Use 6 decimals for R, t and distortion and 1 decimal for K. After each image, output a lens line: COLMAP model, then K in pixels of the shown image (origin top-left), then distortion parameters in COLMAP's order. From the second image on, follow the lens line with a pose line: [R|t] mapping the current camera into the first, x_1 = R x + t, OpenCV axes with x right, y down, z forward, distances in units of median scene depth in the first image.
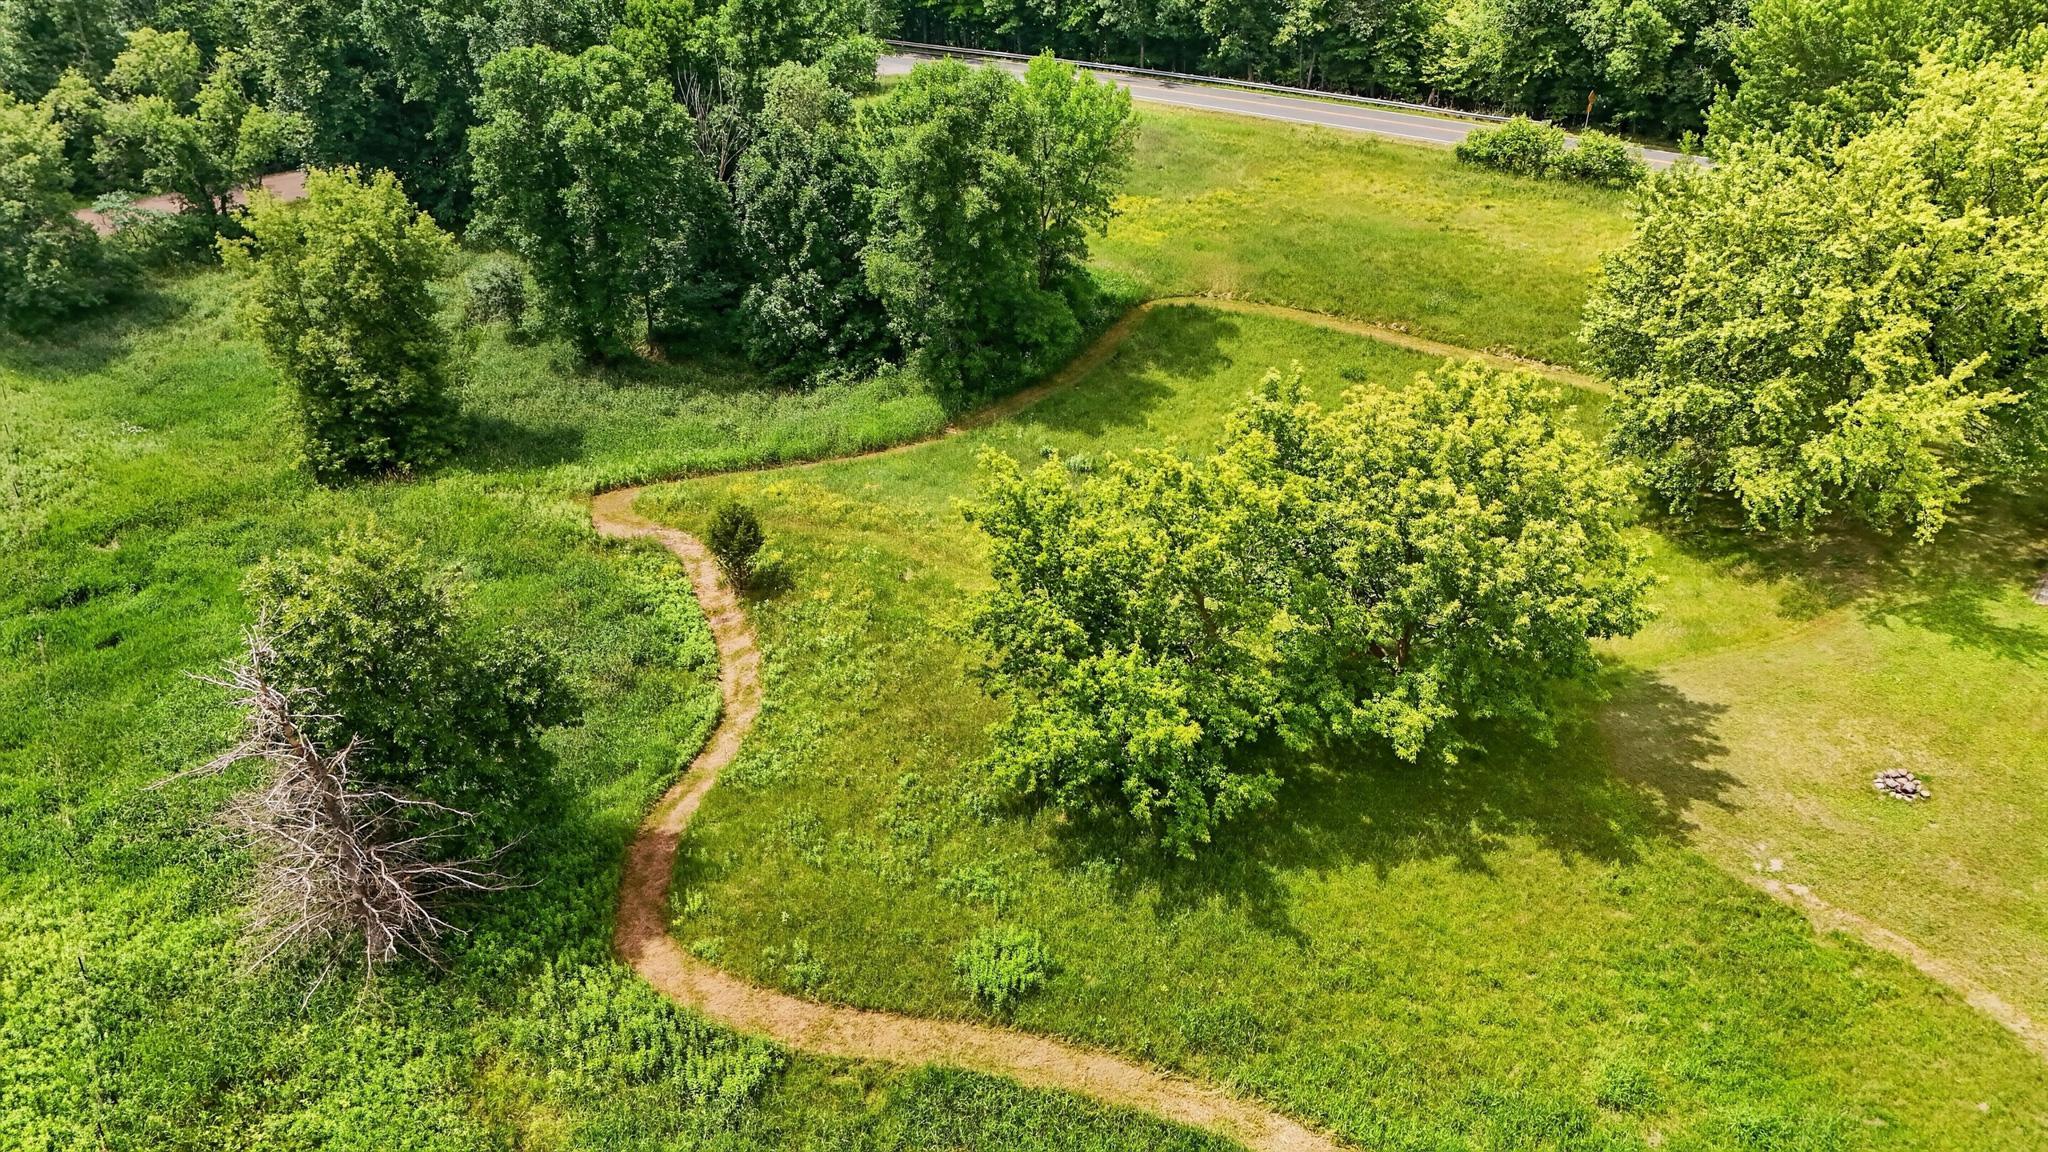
lens RADIAL K [[1381.7, 0, 1024.0], [0, 1381.7, 576.0], [0, 0, 1]] dist [0.005655, 0.002203]
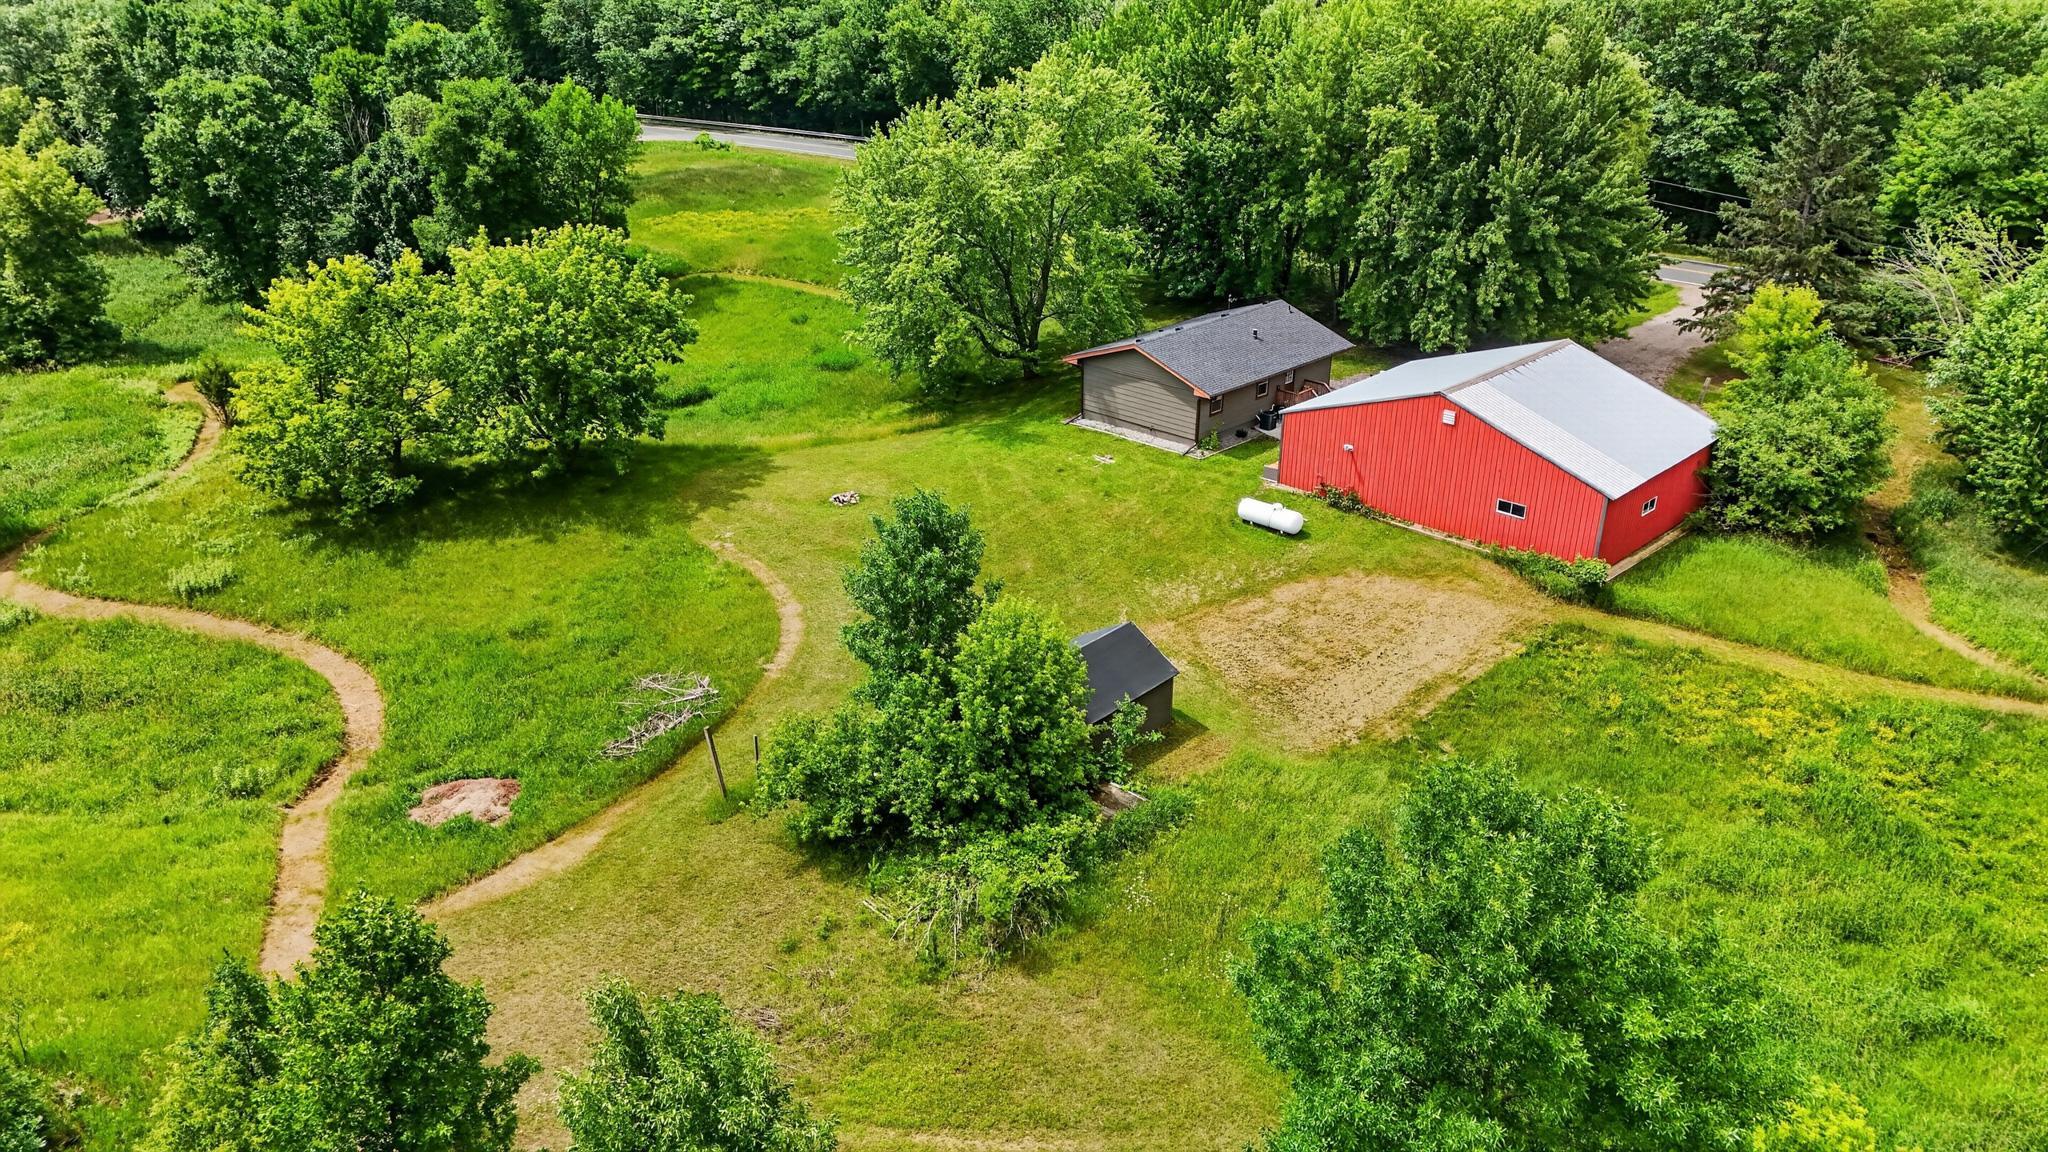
lens RADIAL K [[1381.7, 0, 1024.0], [0, 1381.7, 576.0], [0, 0, 1]] dist [0.005655, 0.002203]
pose [[0.998756, 0.014001, -0.047867, 0.578447], [-0.018321, 0.995677, -0.091056, 0.237316], [0.046385, 0.091820, 0.994695, -0.300666]]
